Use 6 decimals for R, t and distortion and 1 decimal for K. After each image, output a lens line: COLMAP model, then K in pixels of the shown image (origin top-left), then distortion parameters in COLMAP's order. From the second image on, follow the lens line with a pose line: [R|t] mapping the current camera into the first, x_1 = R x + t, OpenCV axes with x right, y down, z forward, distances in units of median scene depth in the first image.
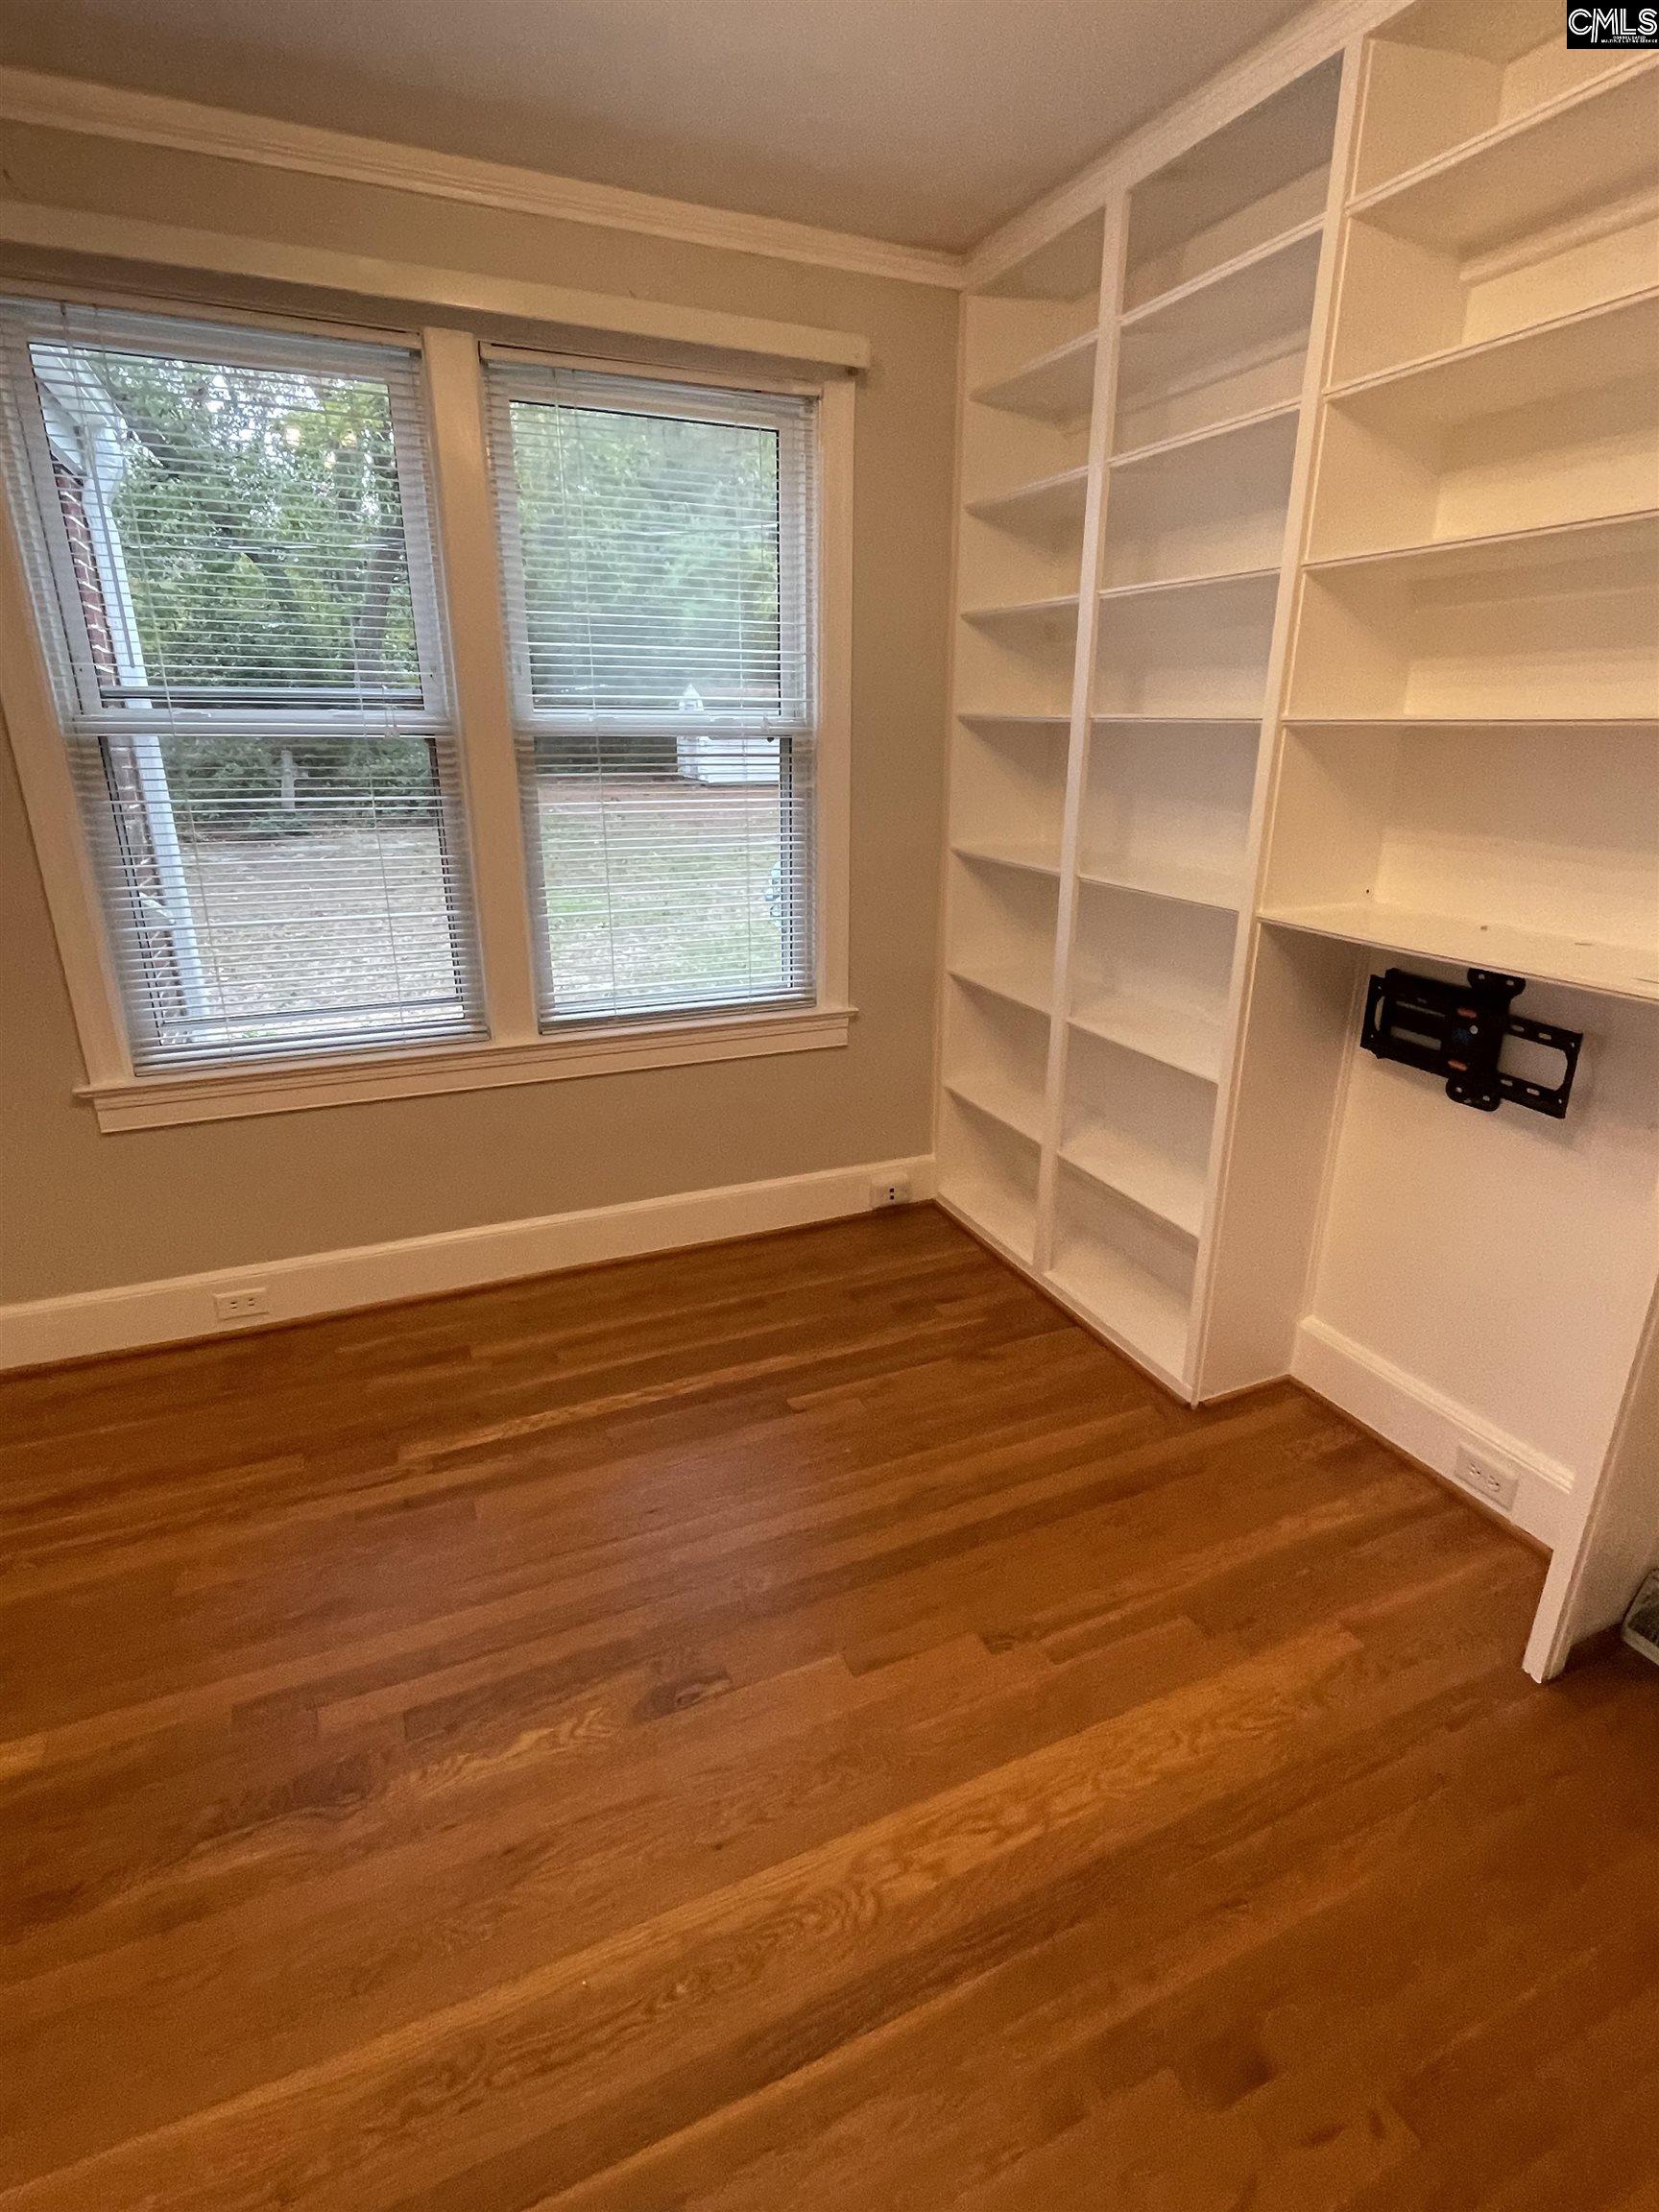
lens RADIAL K [[1091.5, 0, 833.6], [0, 1091.5, 1094.8], [0, 0, 1]] dist [-0.000355, 0.000688]
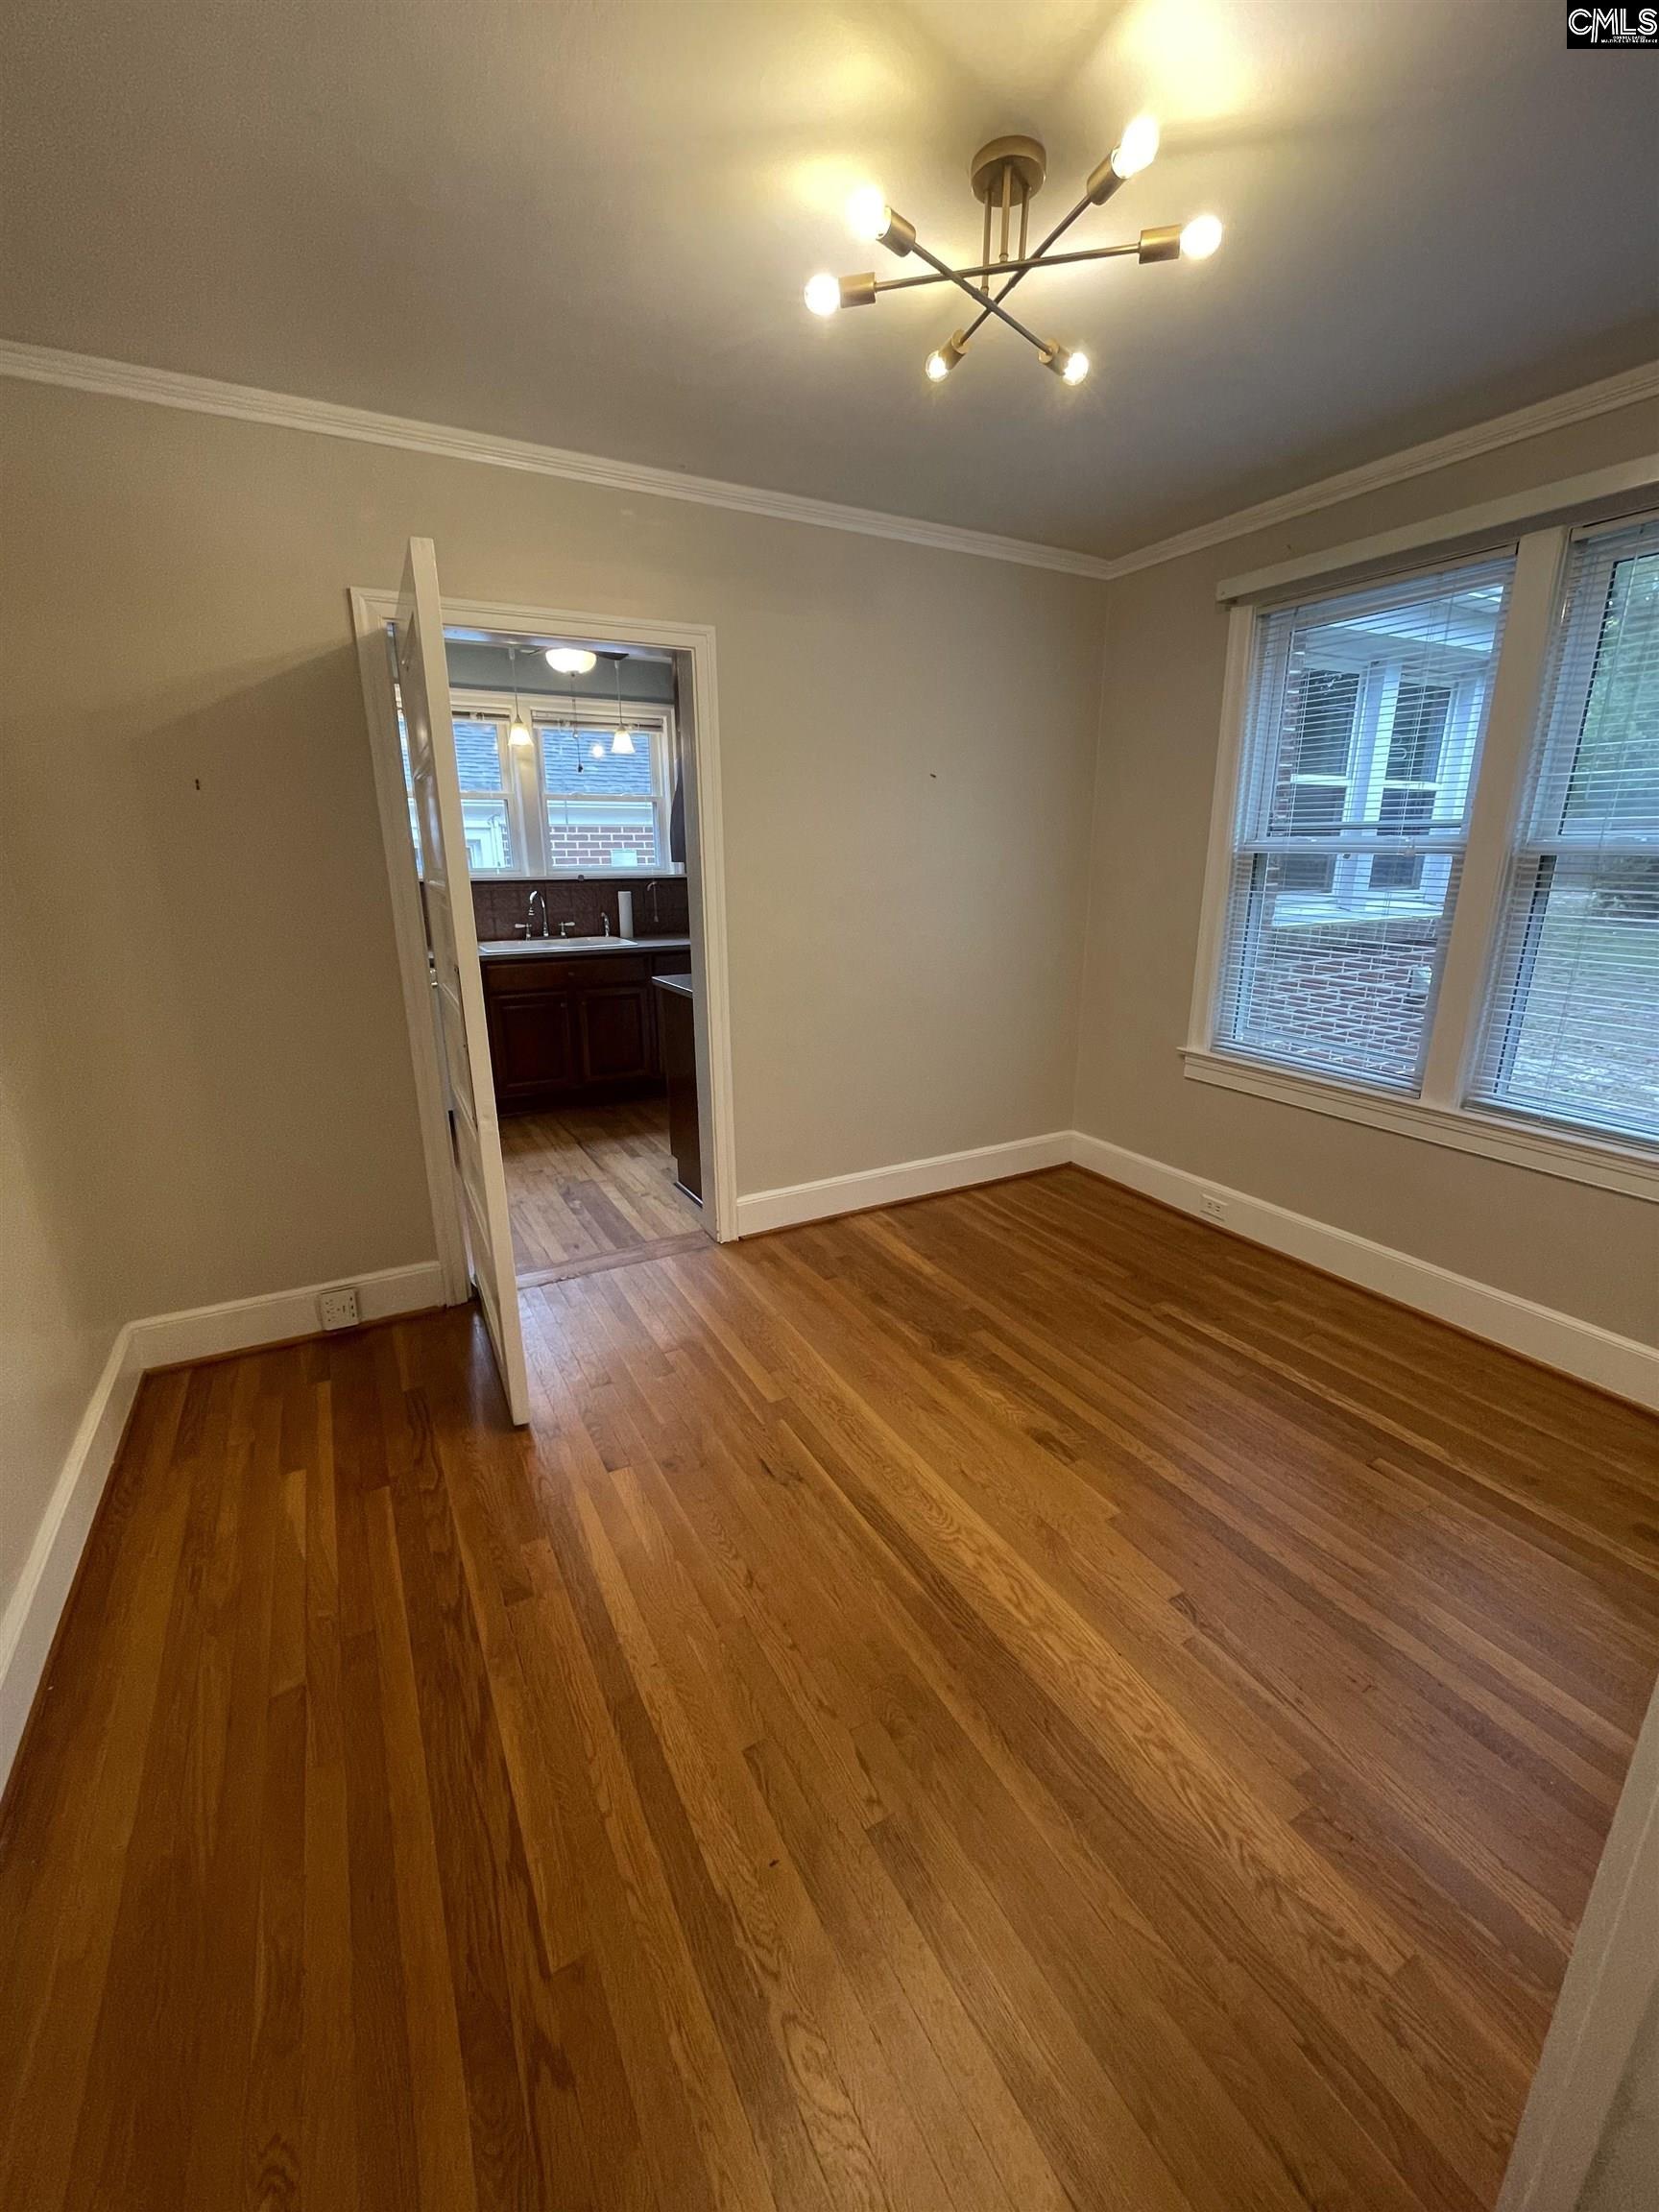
lens RADIAL K [[894.7, 0, 833.6], [0, 894.7, 1107.4], [0, 0, 1]] dist [0.000280, 0.000125]
pose [[0.088360, 0.275566, -0.957213, 0.716125], [-0.317646, 0.918595, 0.235126, -0.083553], [0.944084, 0.283279, 0.168700, 0.254873]]
